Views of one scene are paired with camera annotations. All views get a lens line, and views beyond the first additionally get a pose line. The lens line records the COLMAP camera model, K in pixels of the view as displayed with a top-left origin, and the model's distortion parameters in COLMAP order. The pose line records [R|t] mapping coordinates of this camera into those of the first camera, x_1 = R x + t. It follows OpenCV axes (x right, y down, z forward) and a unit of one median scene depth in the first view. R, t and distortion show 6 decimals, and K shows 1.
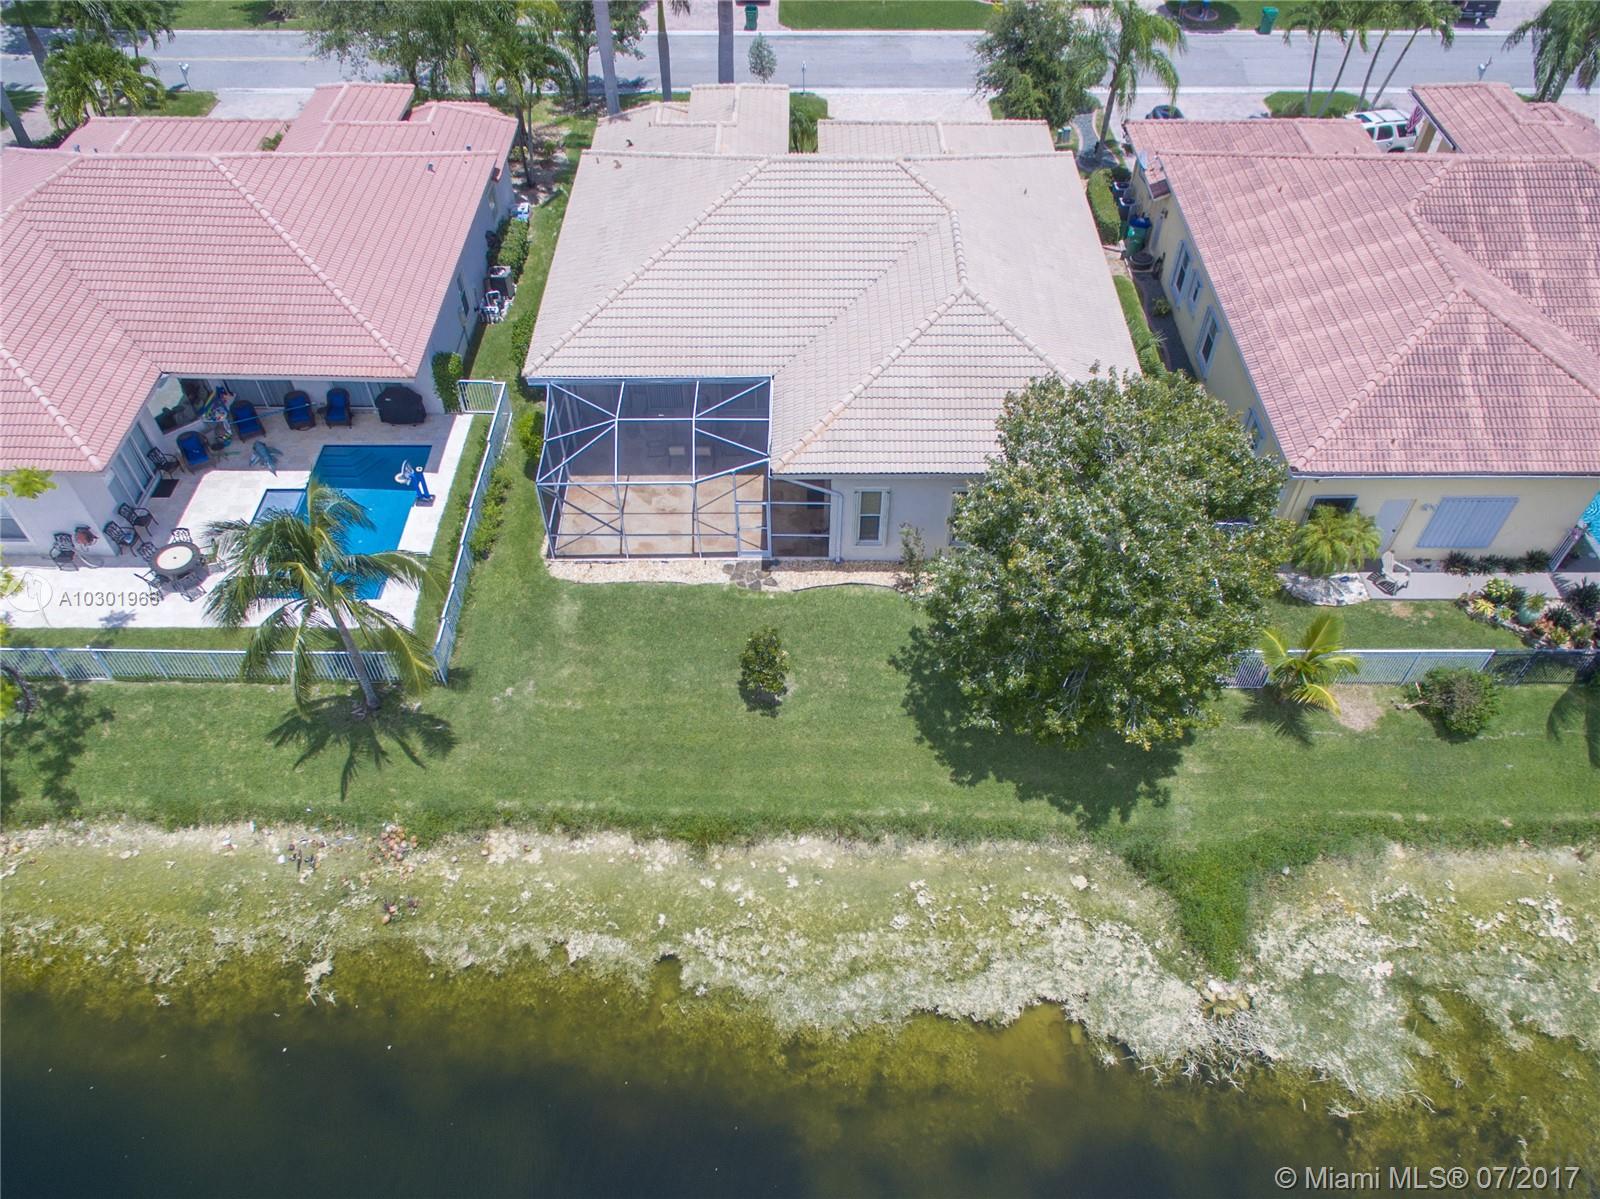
lens RADIAL K [[1103.7, 0, 799.9], [0, 1103.7, 744.1], [0, 0, 1]] dist [0.005848, -0.000261]
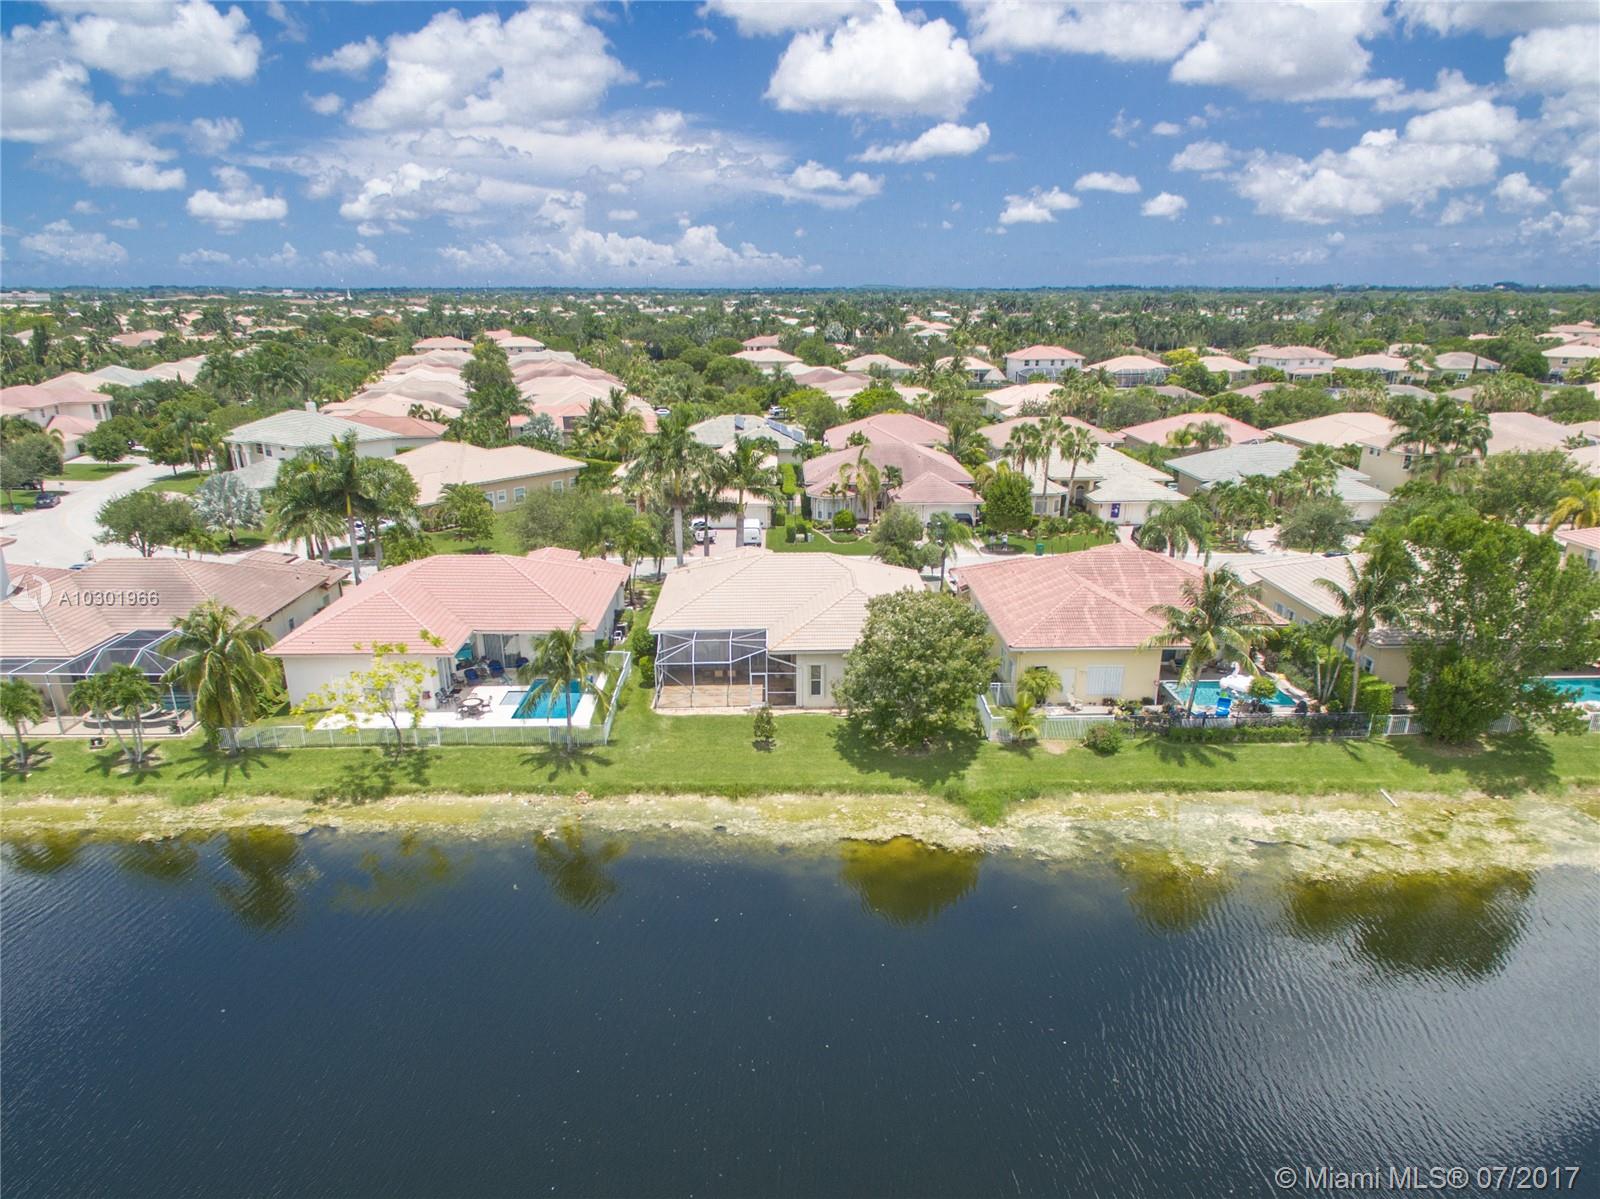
lens RADIAL K [[1103.7, 0, 799.9], [0, 1103.7, 744.1], [0, 0, 1]] dist [0.005848, -0.000261]
pose [[0.999701, -0.012024, 0.021282, -0.012037], [0.020914, 0.871420, -0.490091, 0.991429], [-0.012653, 0.490390, 0.871411, -0.800981]]
